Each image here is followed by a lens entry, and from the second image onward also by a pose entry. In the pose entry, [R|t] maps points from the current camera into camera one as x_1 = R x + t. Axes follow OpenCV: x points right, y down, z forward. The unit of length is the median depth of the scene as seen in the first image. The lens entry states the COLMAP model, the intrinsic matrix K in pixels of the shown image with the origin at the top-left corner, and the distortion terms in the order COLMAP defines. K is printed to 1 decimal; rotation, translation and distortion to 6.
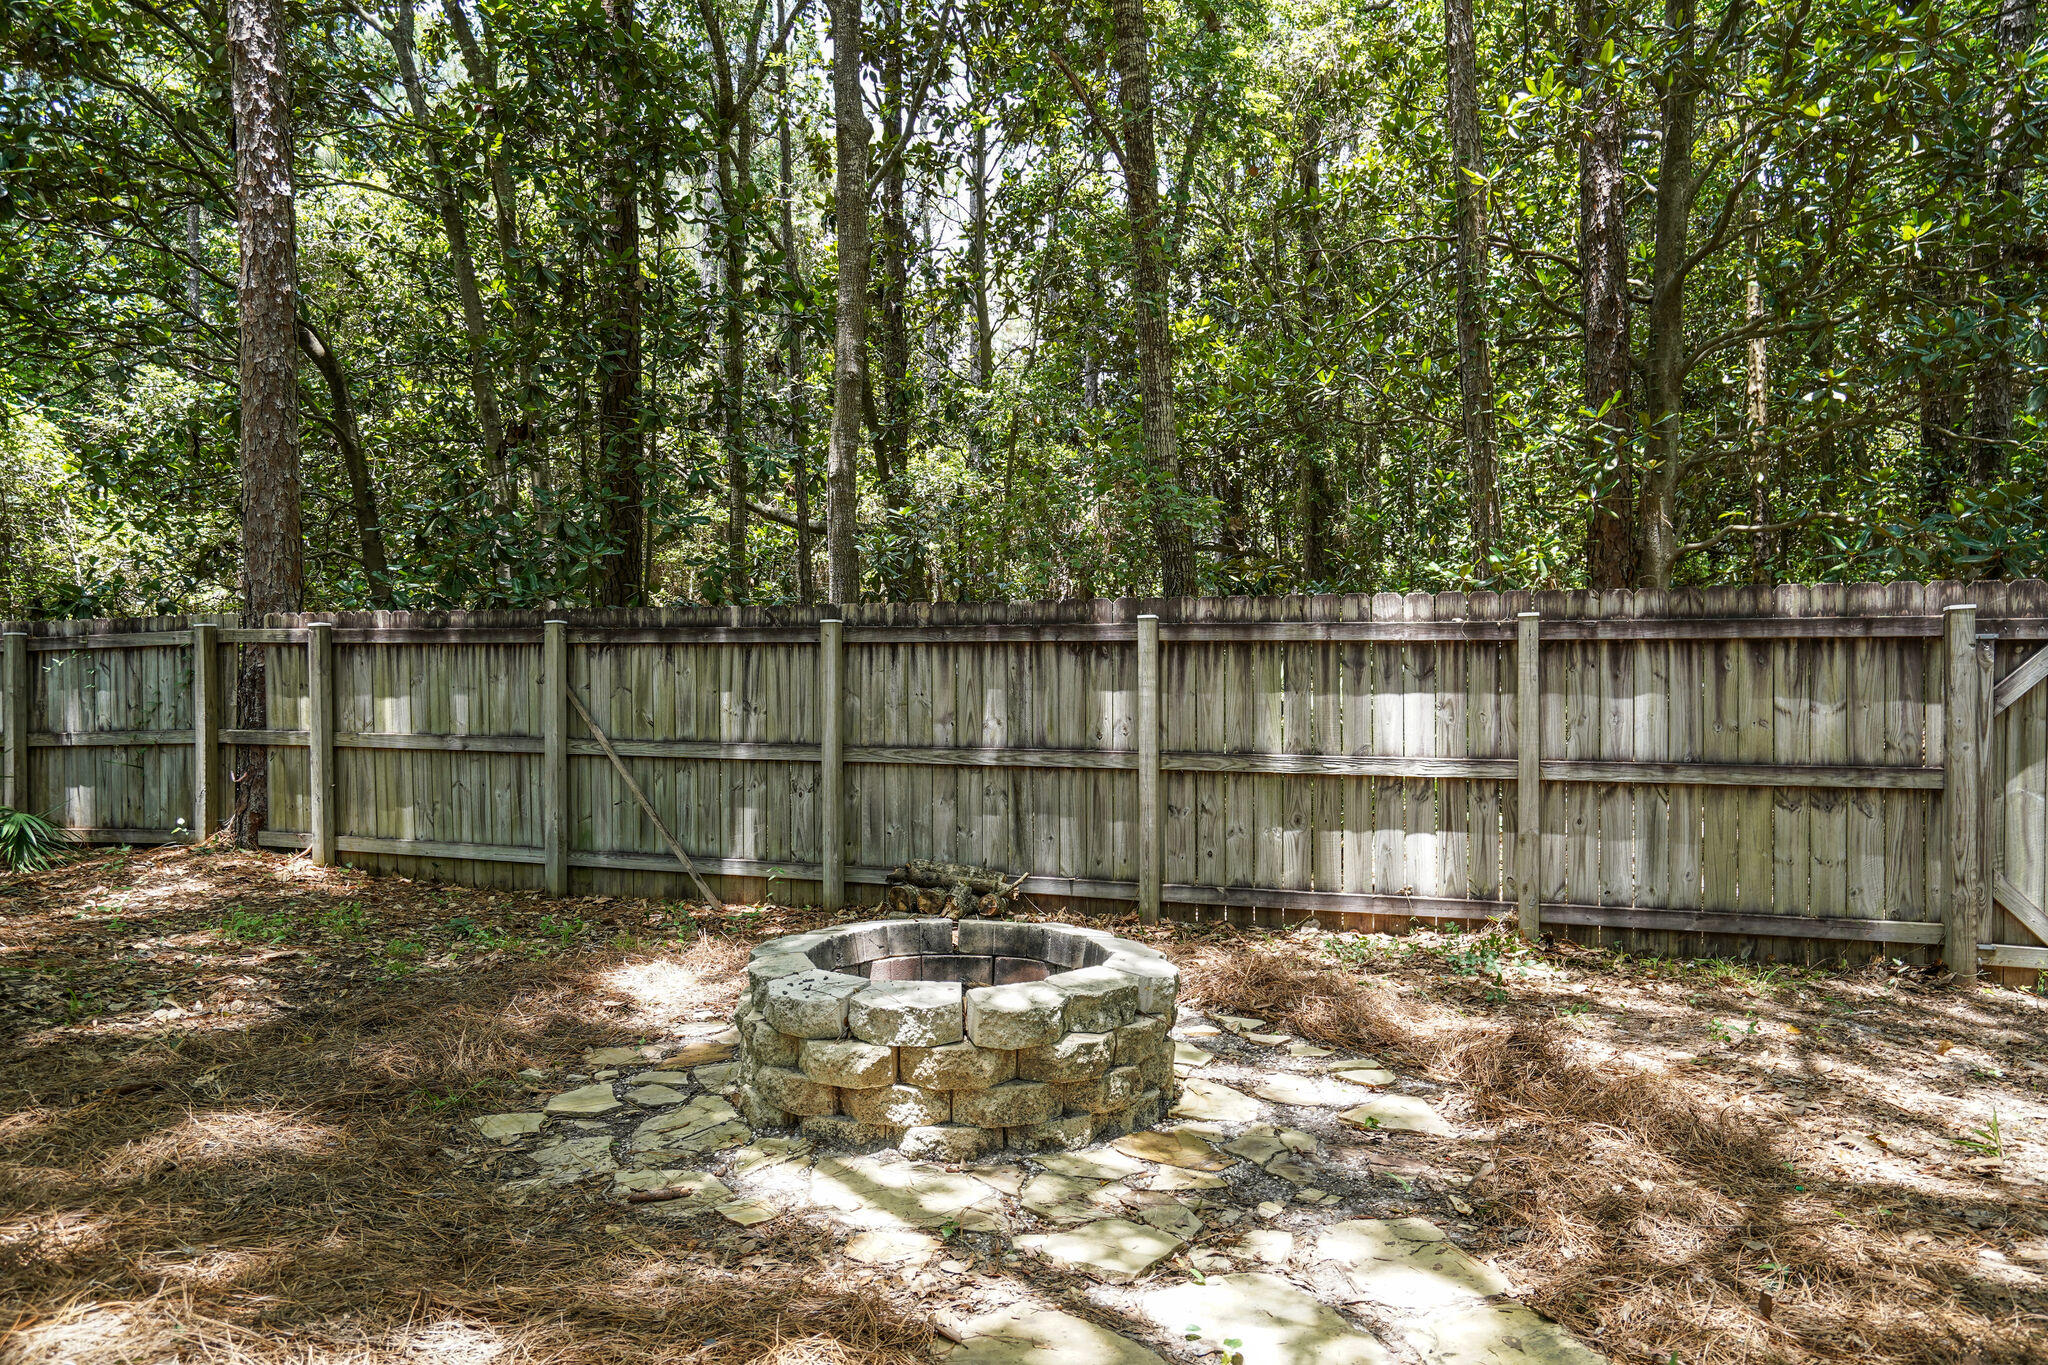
lens RADIAL K [[1313.9, 0, 1024.3], [0, 1313.9, 681.0], [0, 0, 1]] dist [-0.058536, -0.000059]
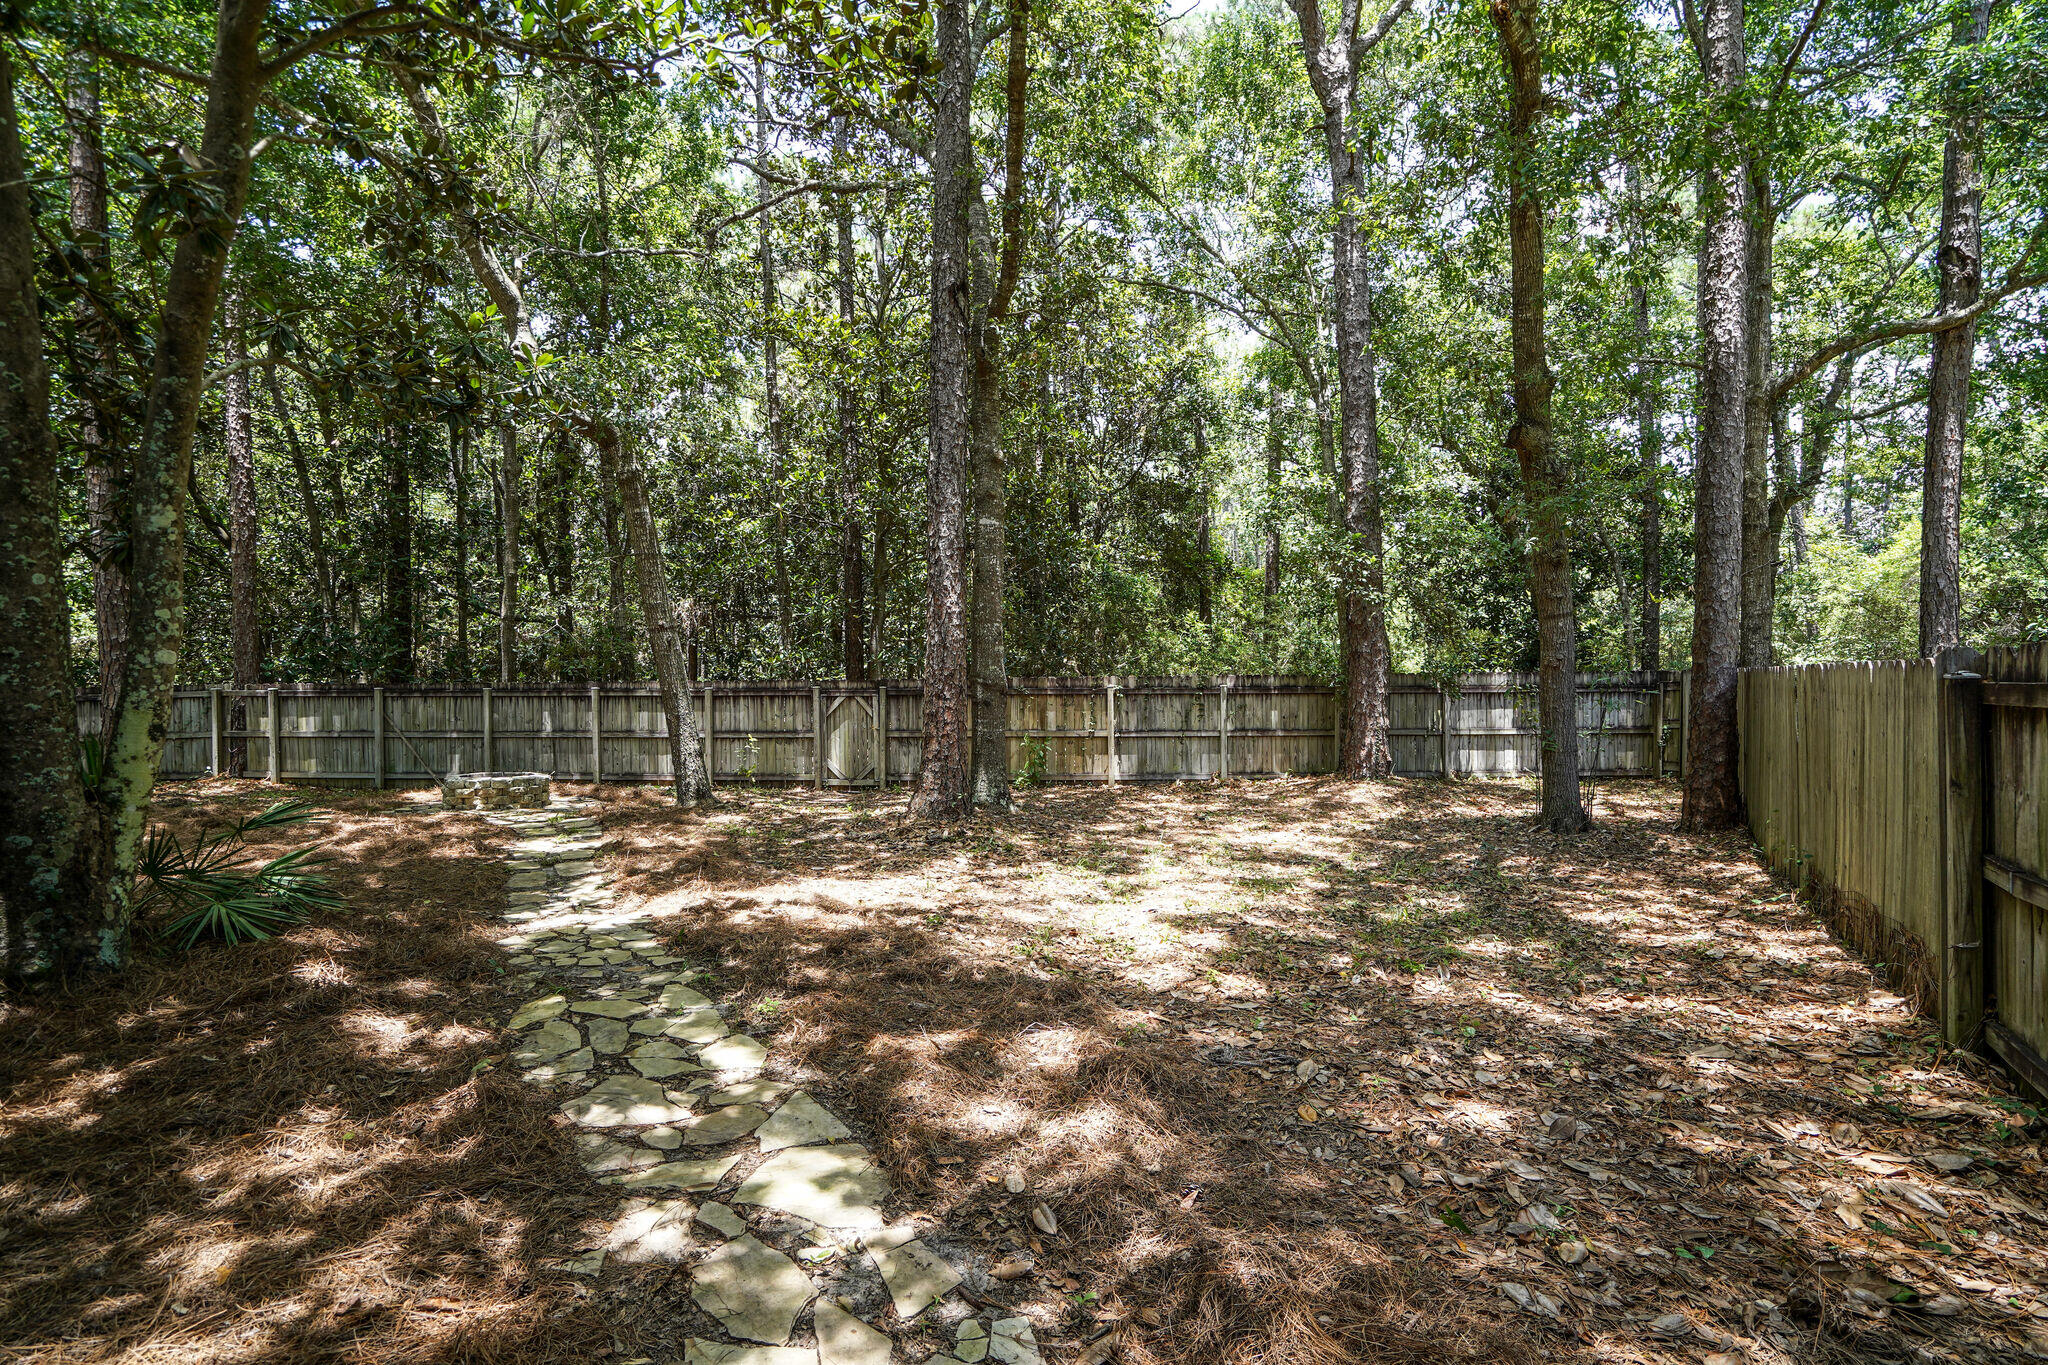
lens RADIAL K [[945.5, 0, 1020.1], [0, 945.5, 682.8], [0, 0, 1]] dist [-0.049936, 0.011799]
pose [[0.955706, -0.005287, 0.294277, 0.336169], [0.008892, 0.999901, -0.010913, -0.023701], [-0.294190, 0.013046, 0.955658, -1.185782]]
